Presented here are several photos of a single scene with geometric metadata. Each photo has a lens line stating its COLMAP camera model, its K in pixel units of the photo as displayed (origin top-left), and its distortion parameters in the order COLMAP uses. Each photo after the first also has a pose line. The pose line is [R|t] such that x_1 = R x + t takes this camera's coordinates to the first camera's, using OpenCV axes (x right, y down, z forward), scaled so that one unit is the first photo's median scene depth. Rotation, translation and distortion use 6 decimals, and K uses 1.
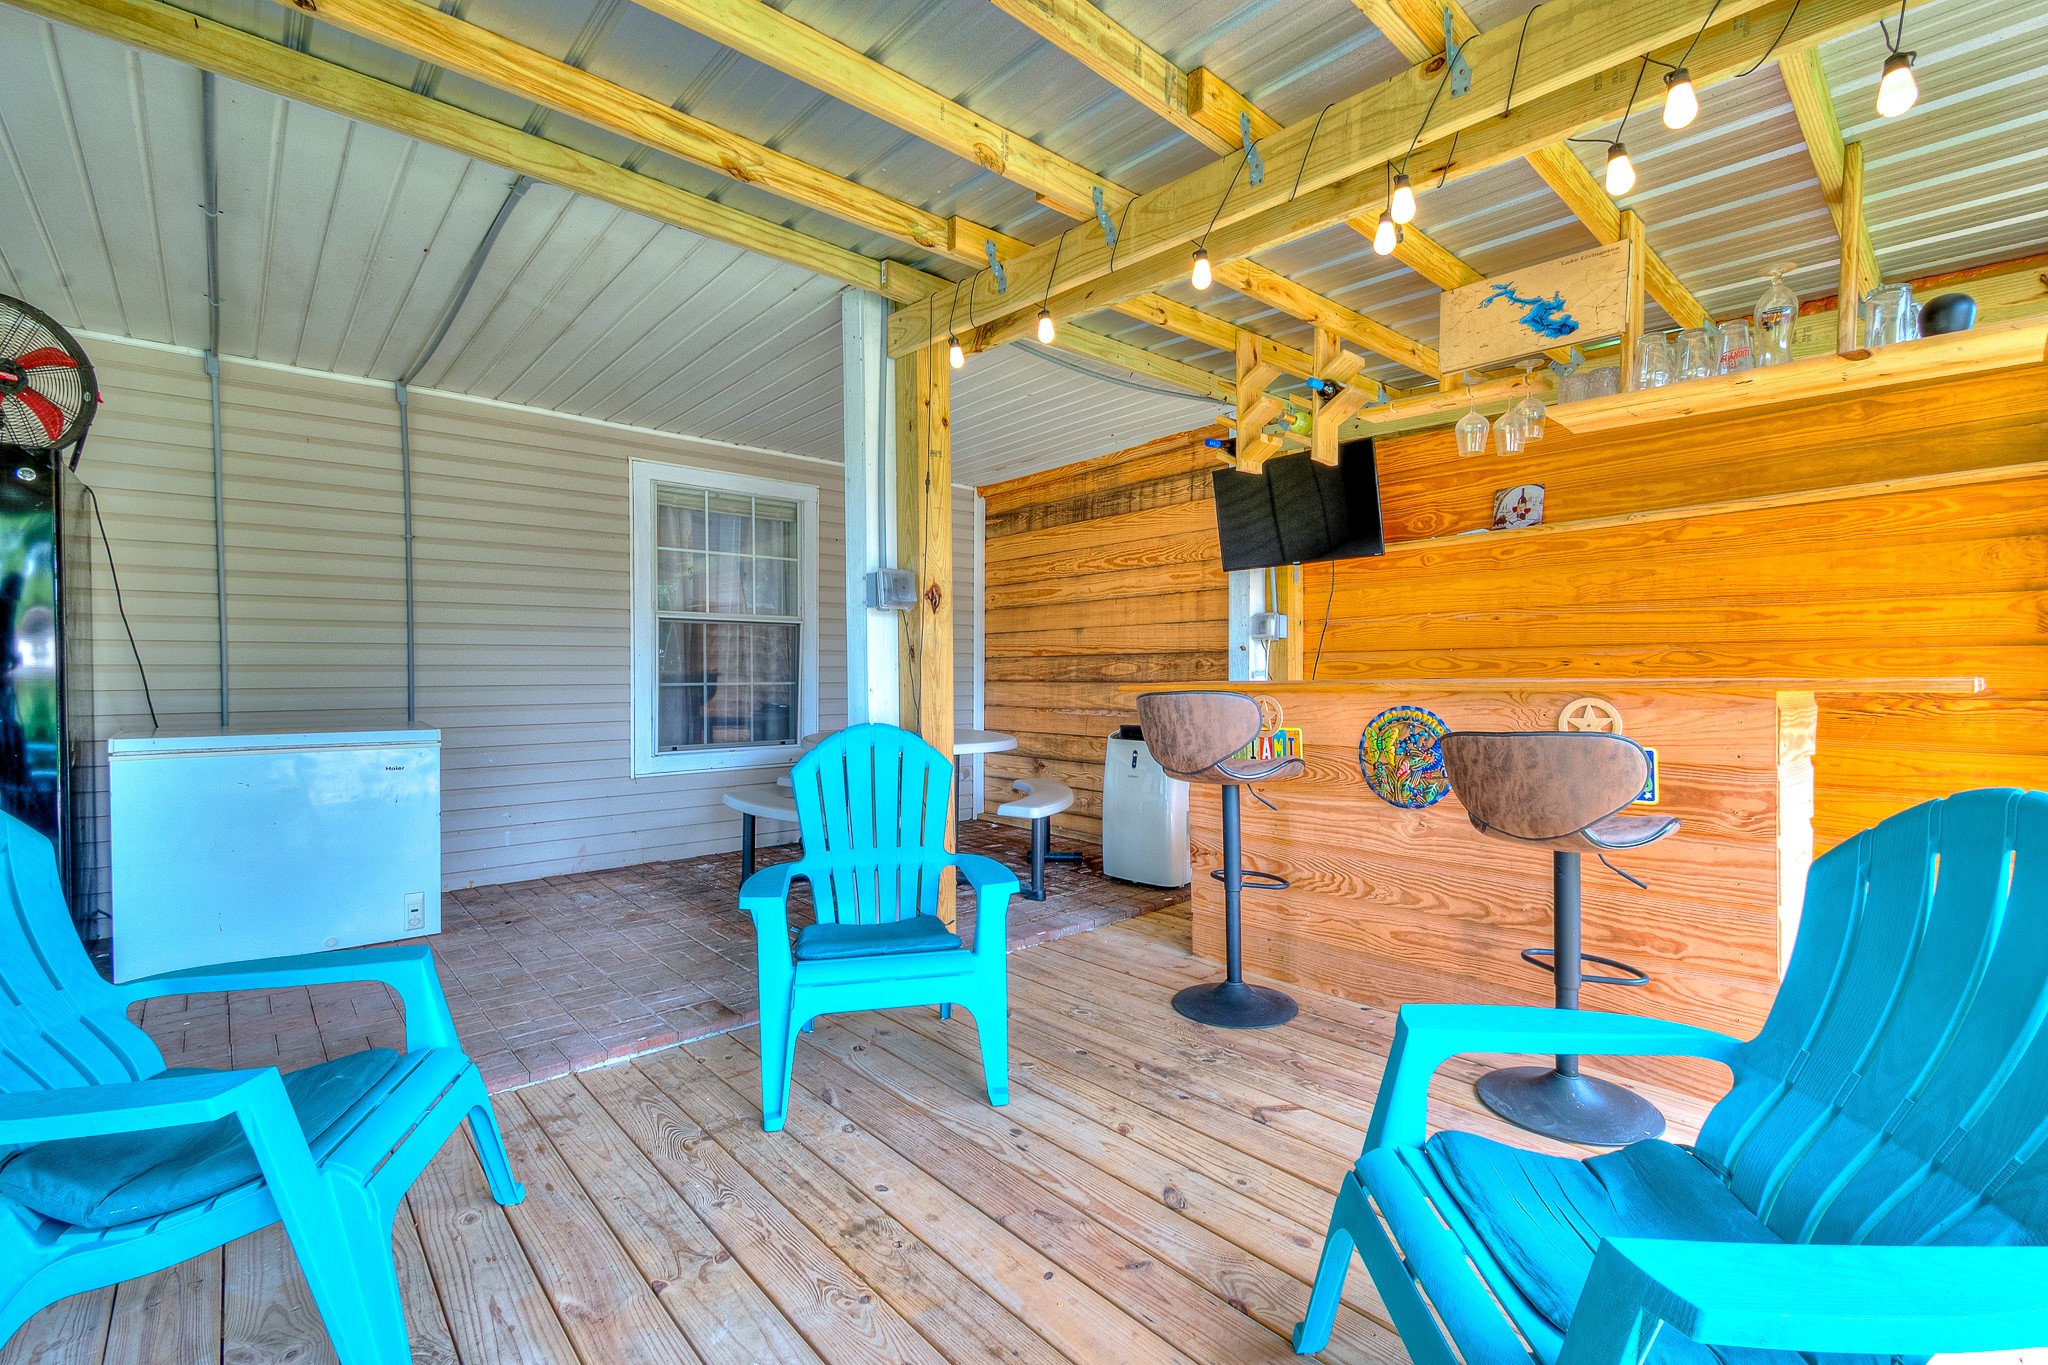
lens RADIAL K [[893.6, 0, 1045.3], [0, 893.6, 683.3], [0, 0, 1]] dist [0.002009, 0.000040]
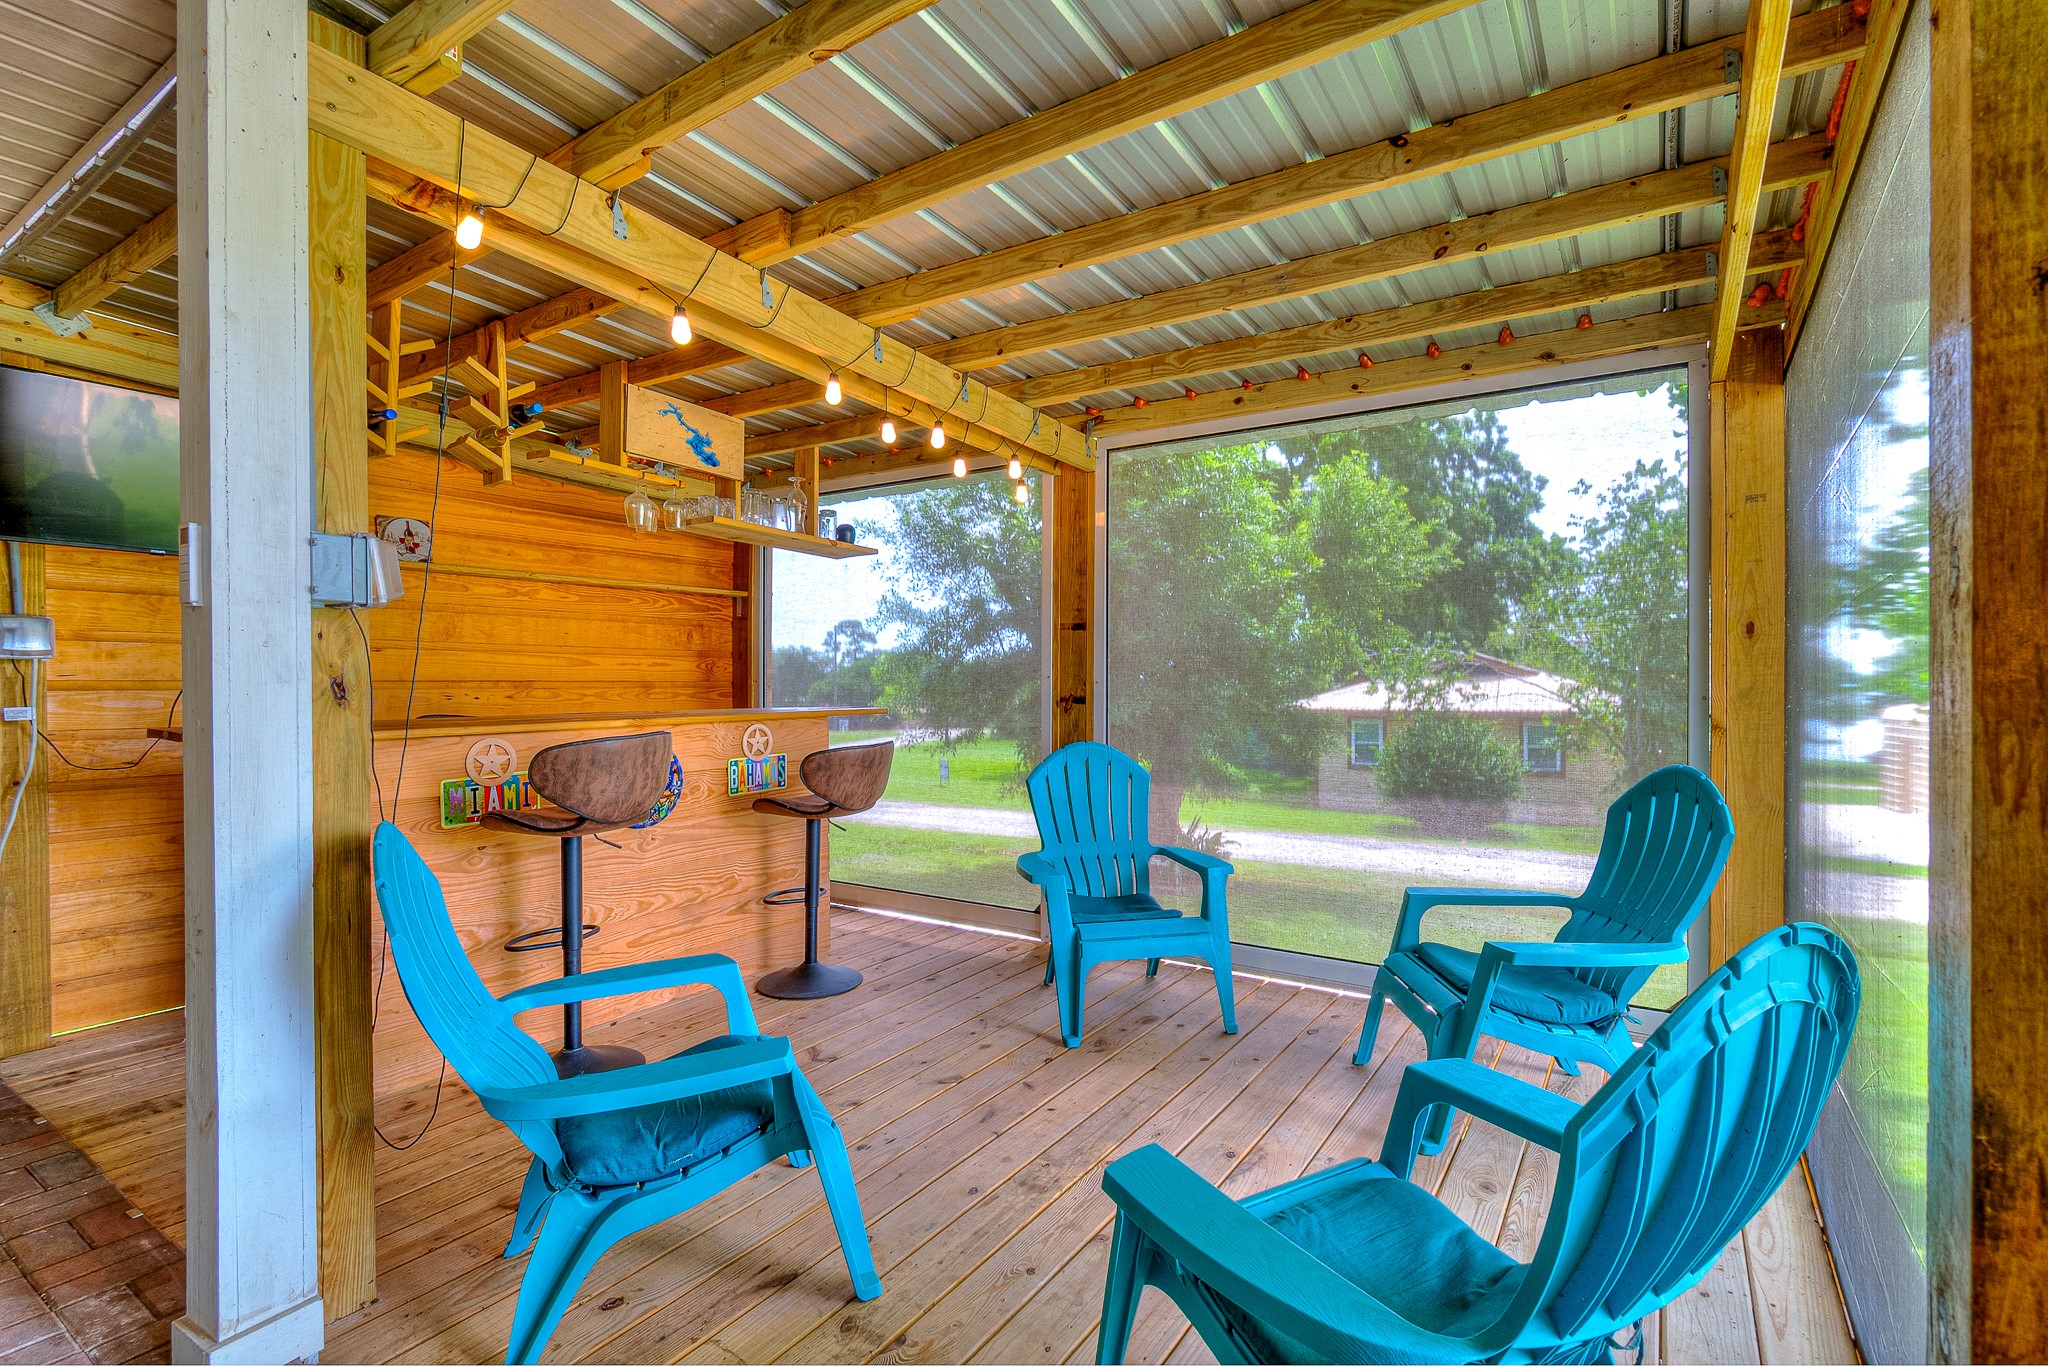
lens RADIAL K [[949.2, 0, 1024.1], [0, 949.2, 684.0], [0, 0, 1]] dist [-0.002228, -0.000323]
pose [[-0.242961, 0.006883, 0.970012, -0.789083], [0.013215, 0.999906, -0.003785, -0.029811], [-0.969946, 0.011899, -0.243029, 0.722755]]
